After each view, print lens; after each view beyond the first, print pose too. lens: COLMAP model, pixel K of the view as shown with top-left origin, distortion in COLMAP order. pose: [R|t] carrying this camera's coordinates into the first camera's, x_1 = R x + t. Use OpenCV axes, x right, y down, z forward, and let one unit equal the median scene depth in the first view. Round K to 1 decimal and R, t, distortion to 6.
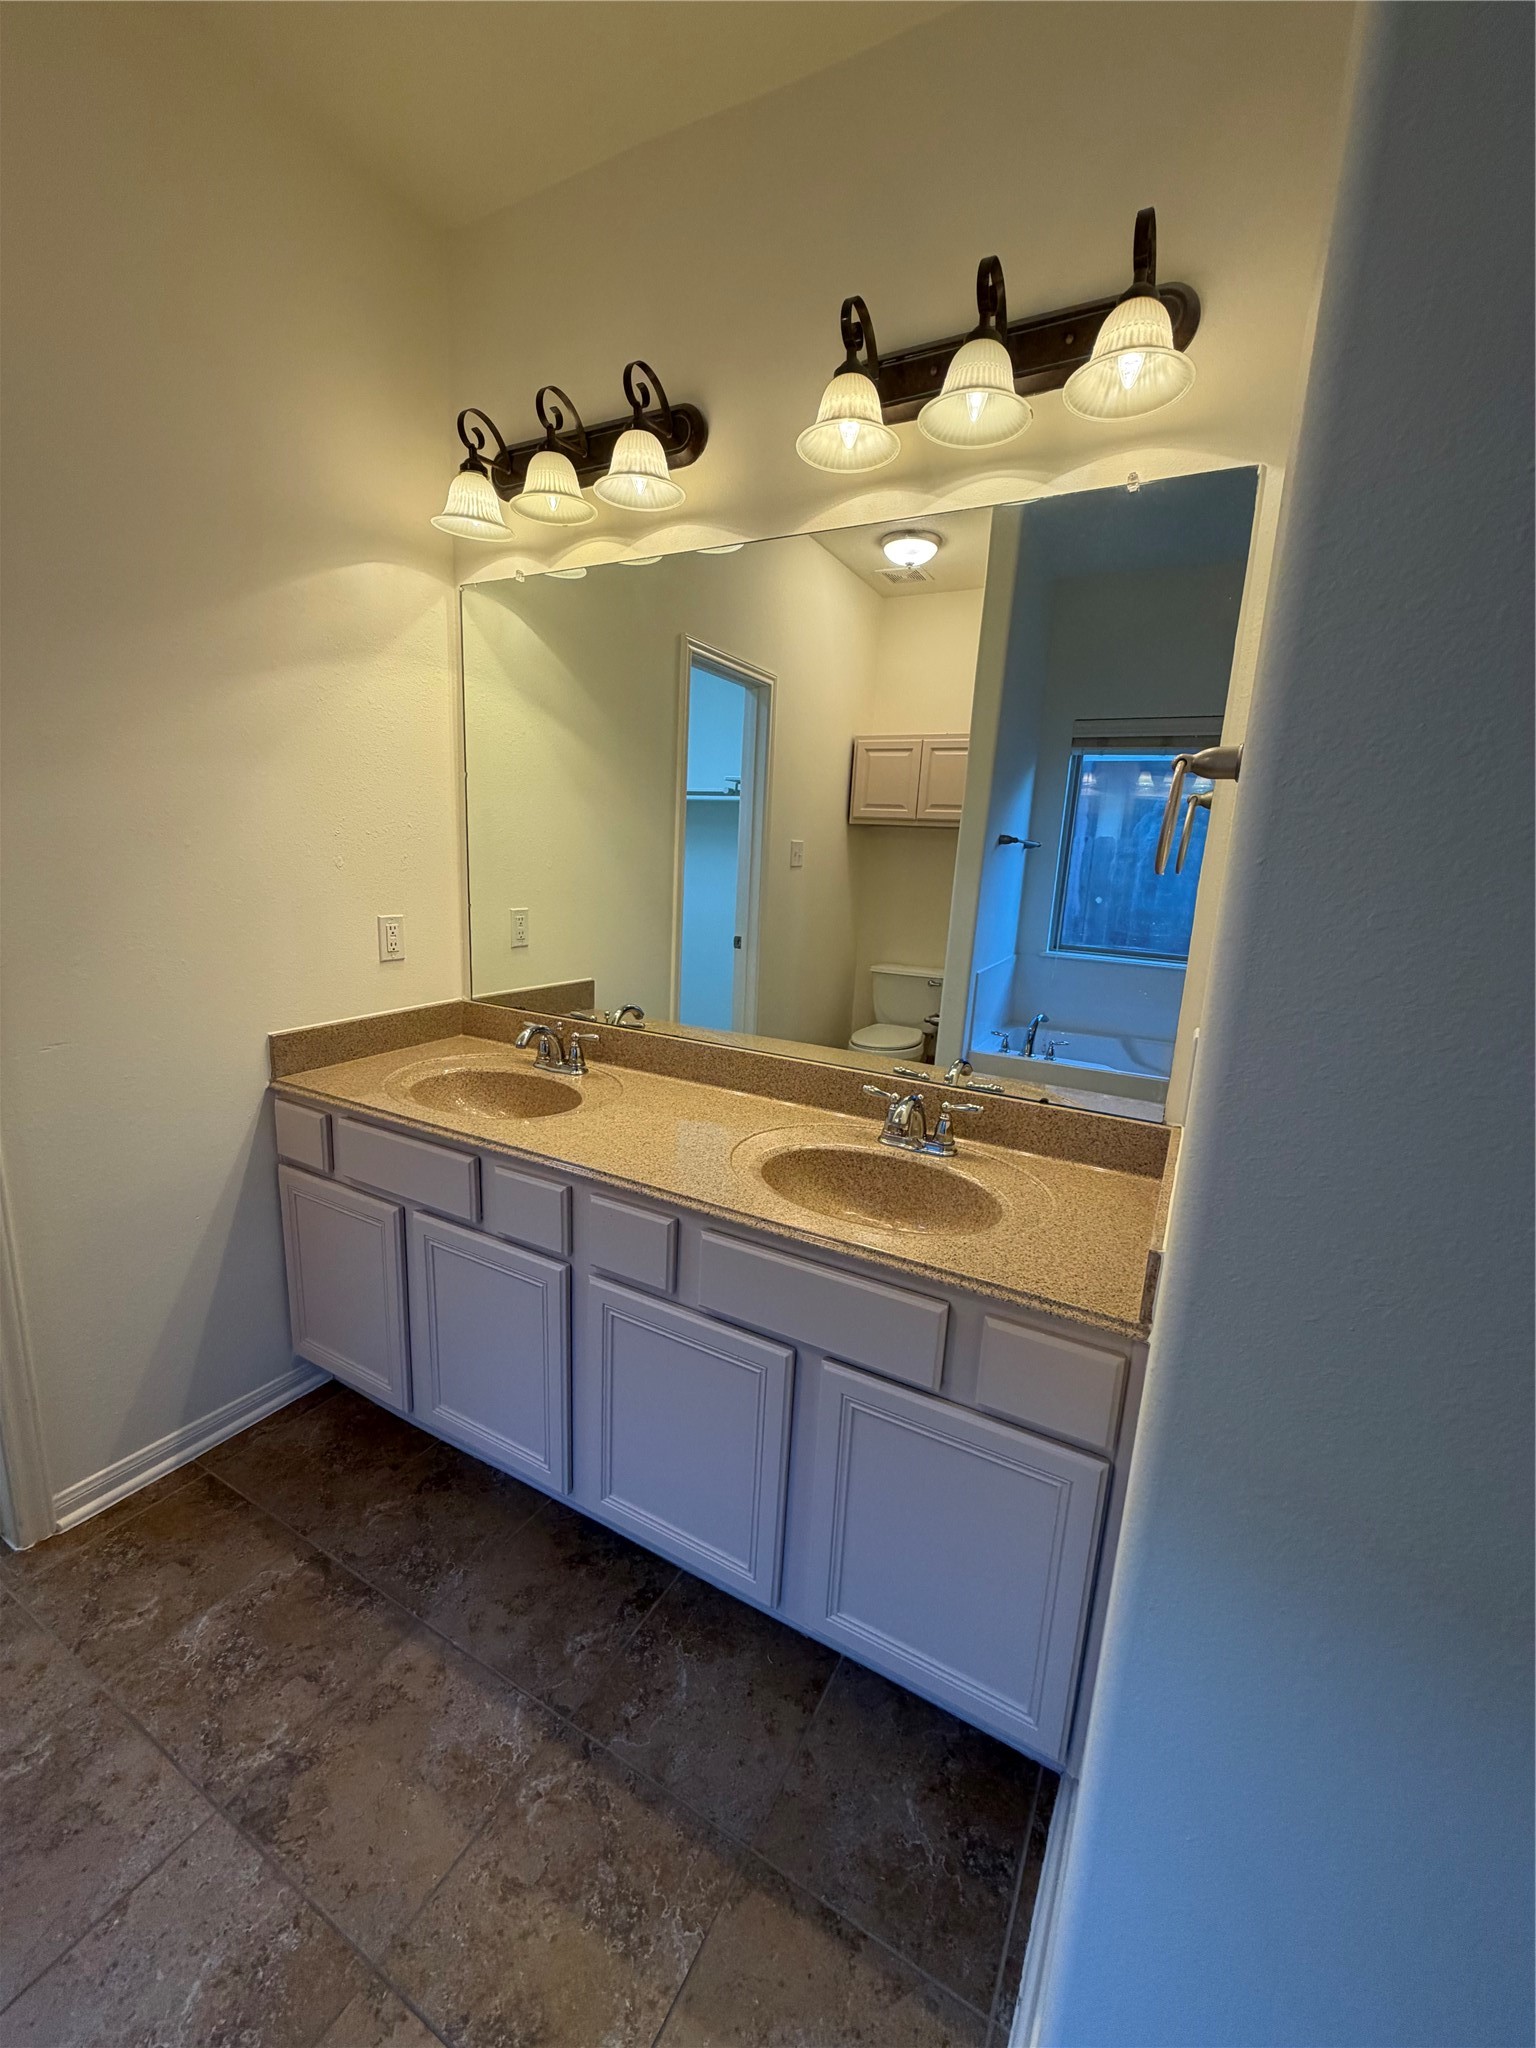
lens RADIAL K [[815.6, 0, 776.6], [0, 815.6, 1021.8], [0, 0, 1]] dist [0.000301, 0.000881]
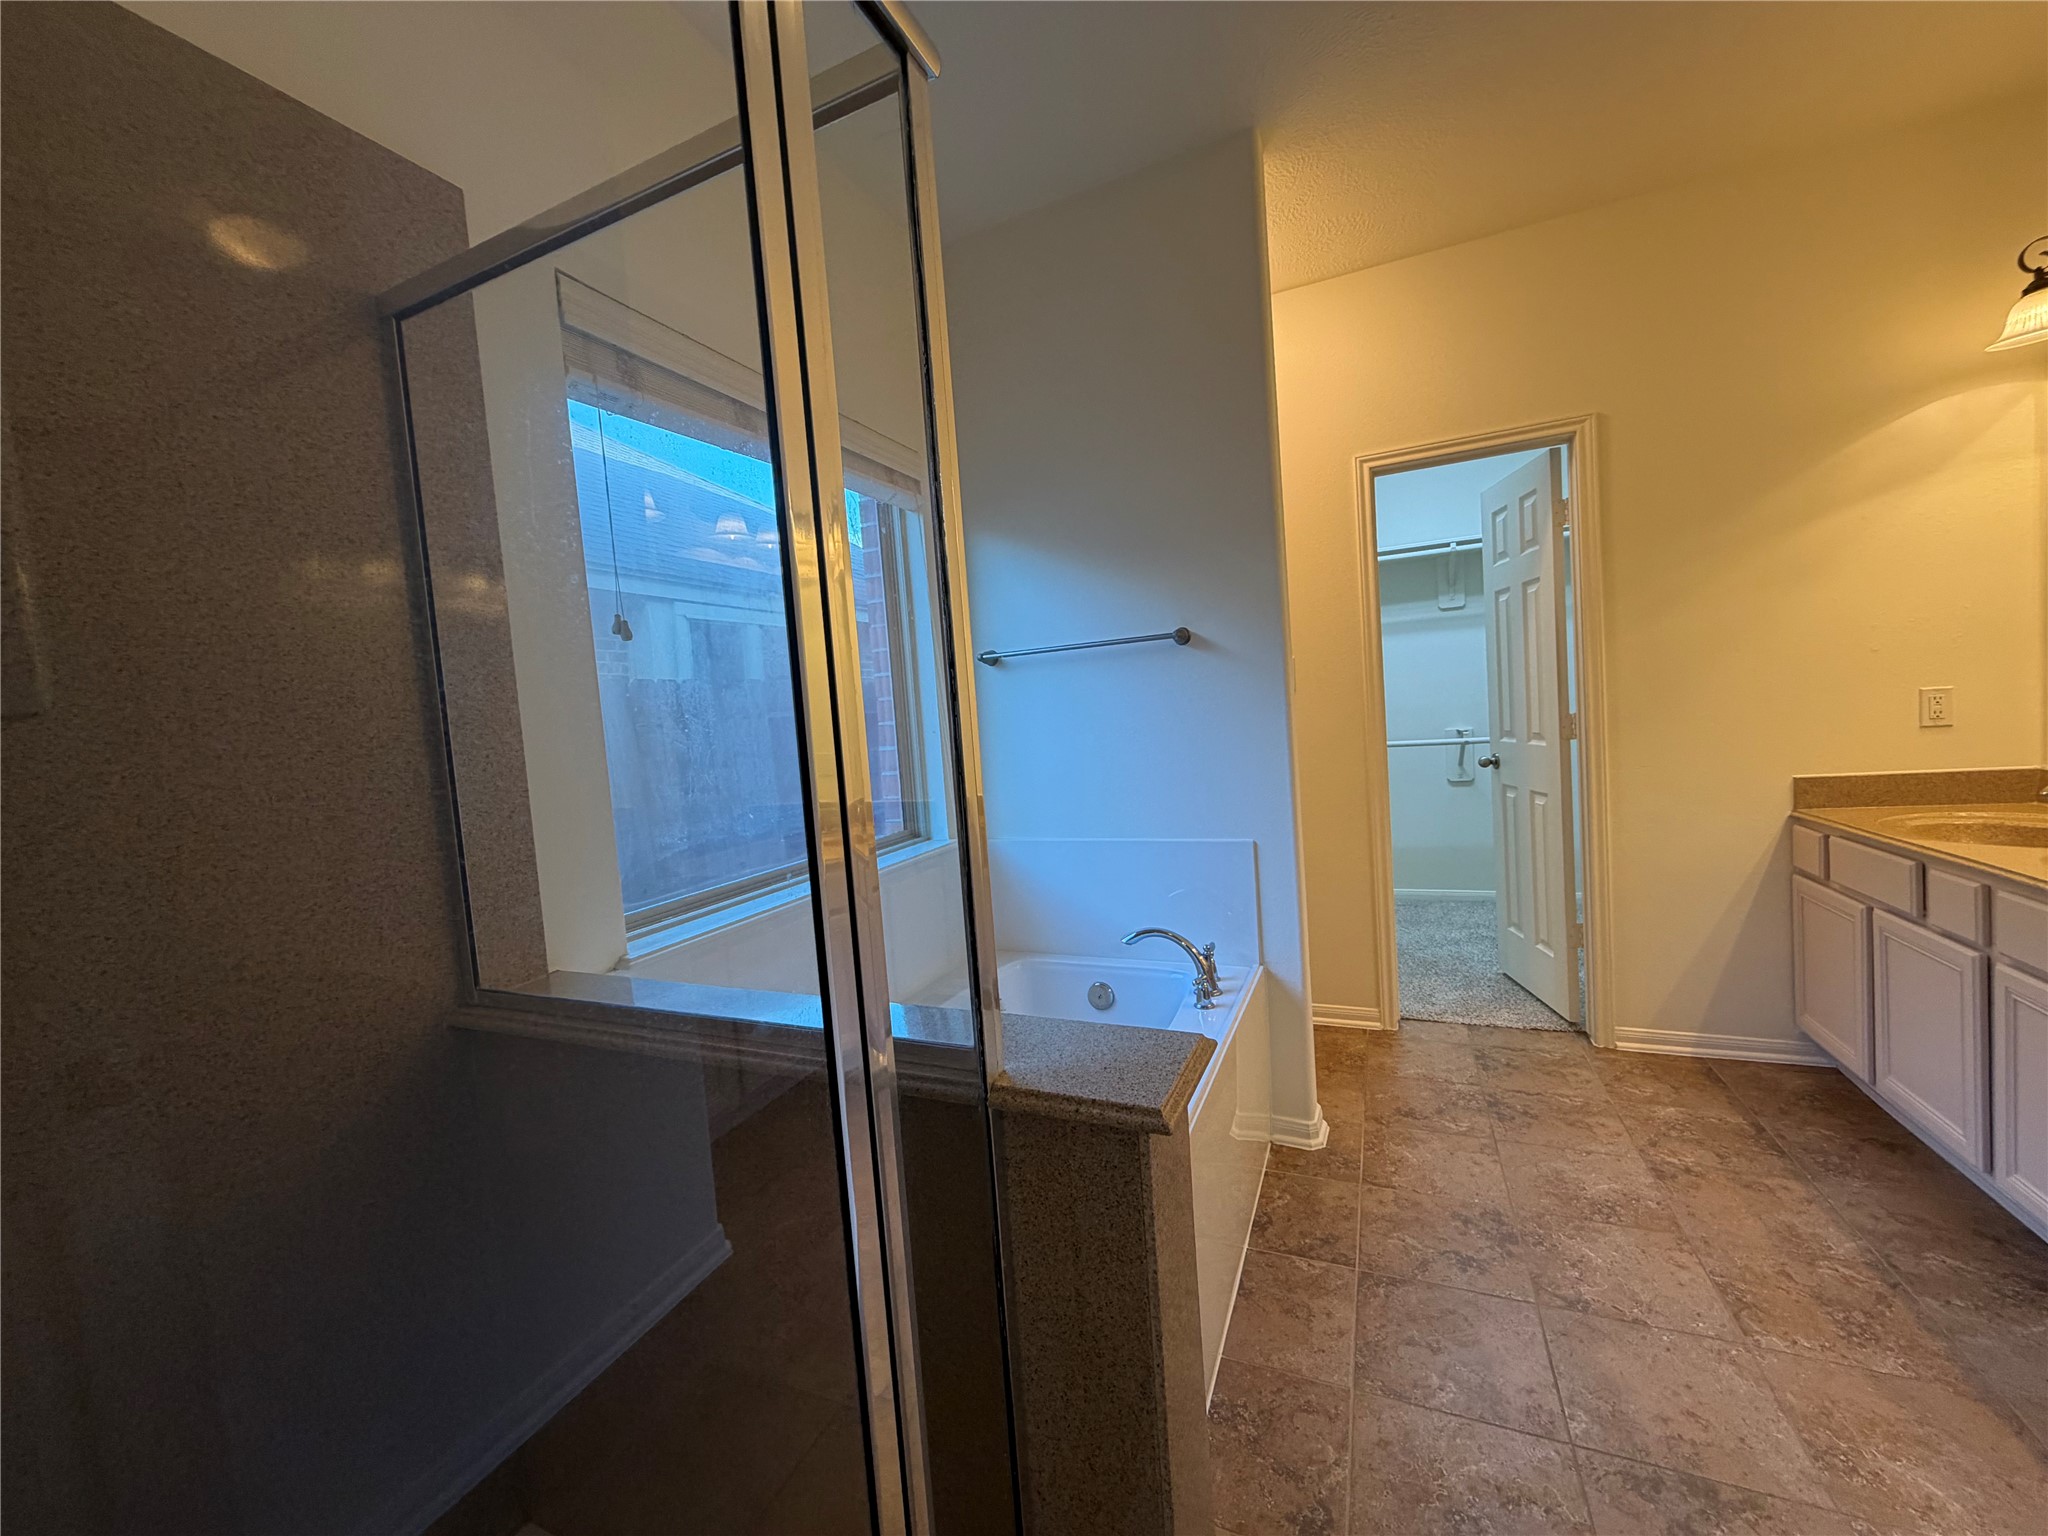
lens RADIAL K [[815.6, 0, 1015.3], [0, 815.6, 767.0], [0, 0, 1]] dist [0.000301, 0.000881]
pose [[0.072682, 0.007853, -0.997324, 0.741128], [-0.124513, 0.992217, -0.001262, 0.185115], [0.989552, 0.124271, 0.073094, -0.460078]]
